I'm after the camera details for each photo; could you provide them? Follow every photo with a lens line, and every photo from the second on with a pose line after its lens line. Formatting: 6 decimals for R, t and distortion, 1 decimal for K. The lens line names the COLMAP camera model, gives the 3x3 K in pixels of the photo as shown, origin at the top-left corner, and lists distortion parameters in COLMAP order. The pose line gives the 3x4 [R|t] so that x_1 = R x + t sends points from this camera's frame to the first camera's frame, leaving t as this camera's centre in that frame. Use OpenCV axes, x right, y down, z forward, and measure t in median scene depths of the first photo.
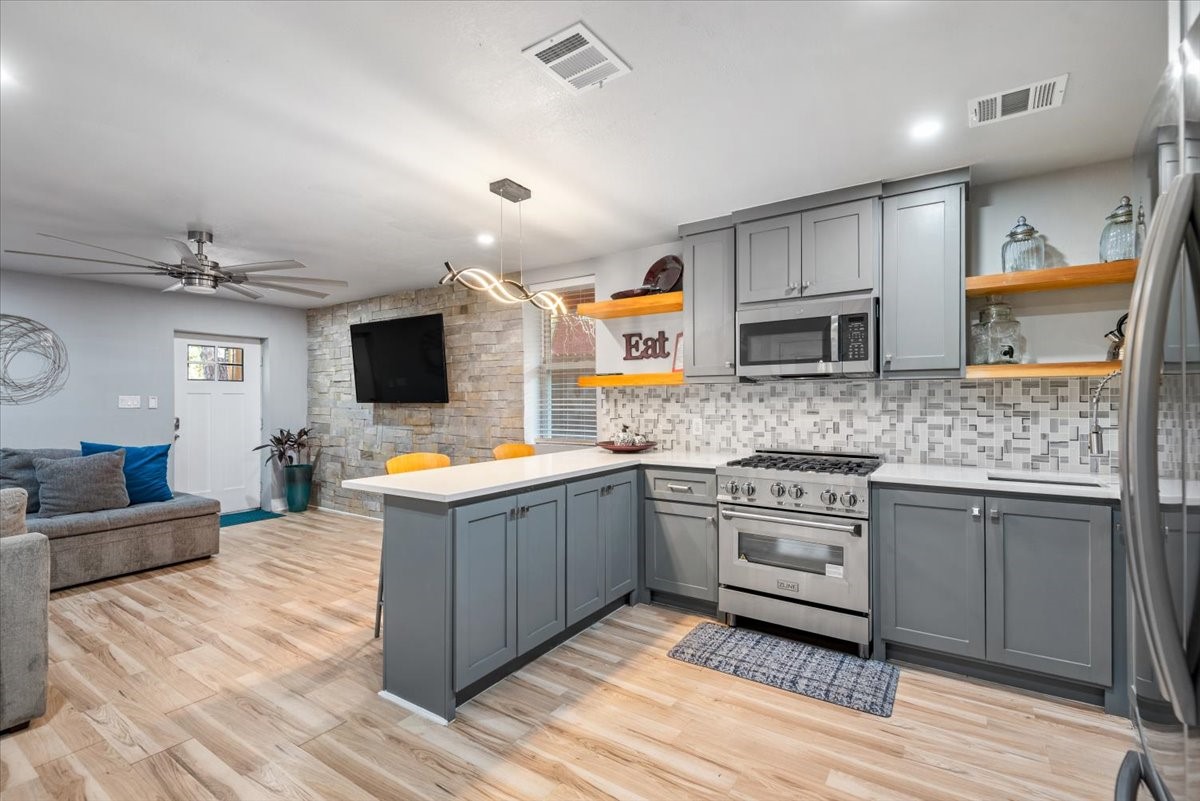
lens RADIAL K [[538.5, 0, 600.0], [0, 538.5, 400.5], [0, 0, 1]] dist [0.015982, -0.013150]
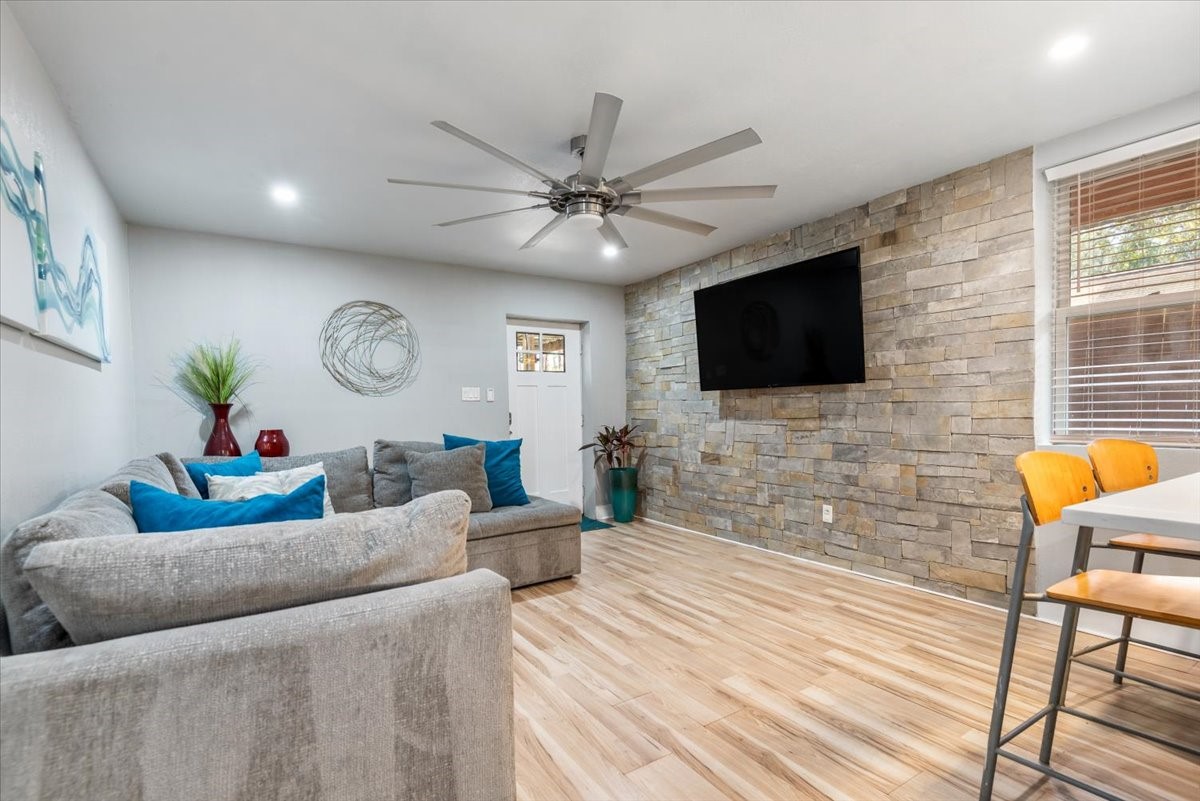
lens RADIAL K [[571.7, 0, 597.5], [0, 571.7, 432.0], [0, 0, 1]] dist [0.028267, -0.000132]
pose [[0.911618, 0.004128, -0.411019, -0.283689], [0.014029, 0.999054, 0.041150, 0.031239], [0.410800, -0.043280, 0.910698, 0.205926]]
